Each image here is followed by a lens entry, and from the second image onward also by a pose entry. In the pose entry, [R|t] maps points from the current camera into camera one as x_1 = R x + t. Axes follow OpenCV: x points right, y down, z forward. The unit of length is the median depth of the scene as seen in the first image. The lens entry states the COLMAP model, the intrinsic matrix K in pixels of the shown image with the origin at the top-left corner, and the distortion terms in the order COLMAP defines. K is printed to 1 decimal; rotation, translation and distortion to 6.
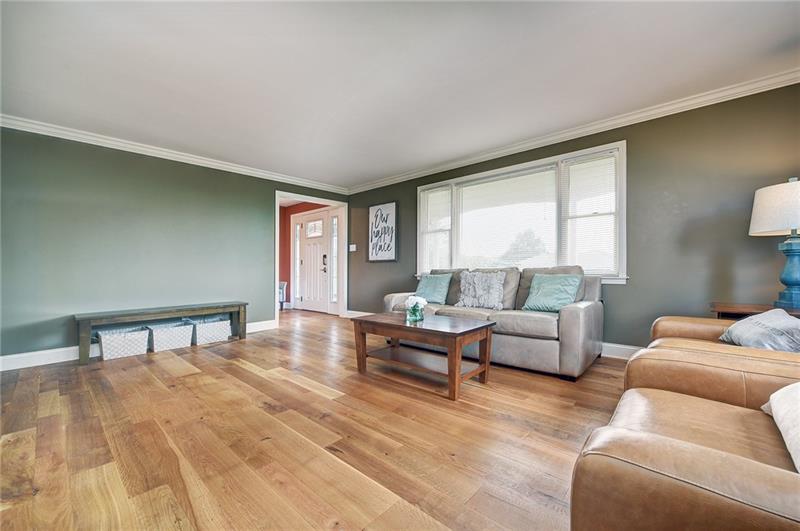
lens RADIAL K [[322.5, 0, 406.1], [0, 322.5, 264.5], [0, 0, 1]] dist [-0.000753, -0.000235]
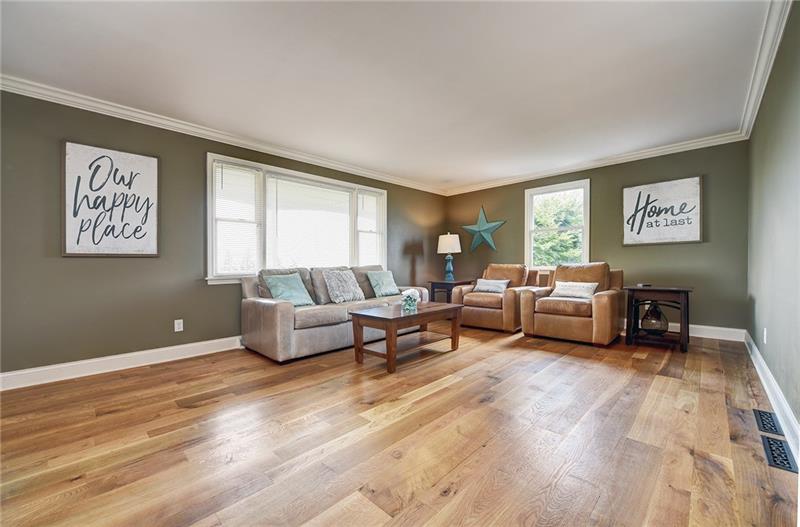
lens RADIAL K [[322.5, 0, 406.1], [0, 322.5, 262.5], [0, 0, 1]] dist [-0.000753, -0.000235]
pose [[0.031116, 0.017078, 0.999370, -0.651849], [0.007832, 0.999819, -0.017329, 0.014506], [-0.999485, 0.008367, 0.030977, 0.551434]]
